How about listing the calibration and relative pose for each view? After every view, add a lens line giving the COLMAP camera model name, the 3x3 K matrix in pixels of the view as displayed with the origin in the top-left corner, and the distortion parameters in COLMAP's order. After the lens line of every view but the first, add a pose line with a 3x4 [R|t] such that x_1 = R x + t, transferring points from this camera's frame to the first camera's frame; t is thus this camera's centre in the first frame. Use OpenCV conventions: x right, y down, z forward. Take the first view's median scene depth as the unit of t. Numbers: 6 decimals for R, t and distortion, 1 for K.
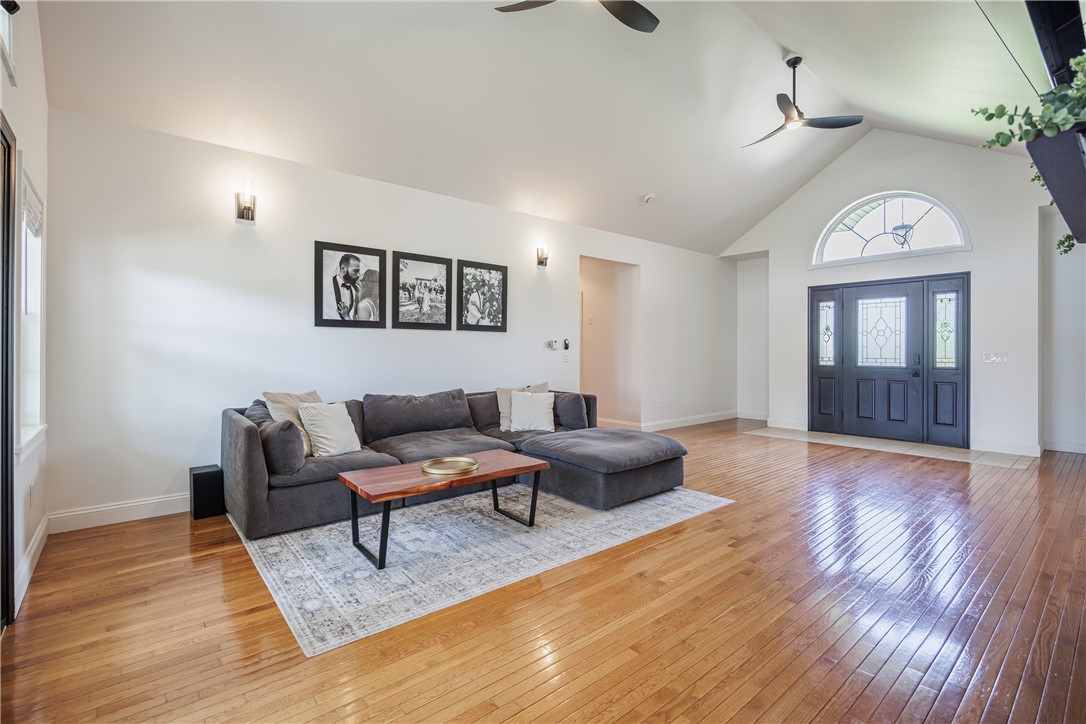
lens RADIAL K [[498.7, 0, 542.3], [0, 498.7, 354.7], [0, 0, 1]] dist [-0.006430, 0.001434]
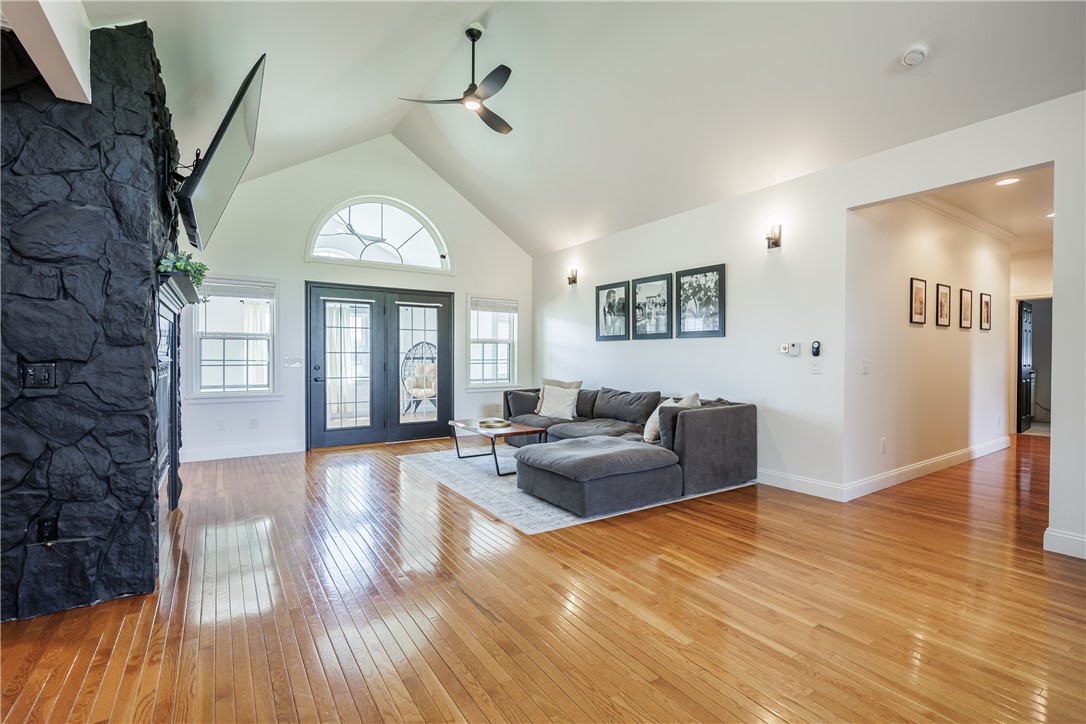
lens RADIAL K [[498.7, 0, 543.0], [0, 498.7, 361.6], [0, 0, 1]] dist [-0.006430, 0.001434]
pose [[-0.117057, 0.015222, -0.993009, 0.920571], [-0.007939, 0.999836, 0.016263, -0.013524], [0.993093, 0.009787, -0.116917, 0.836197]]
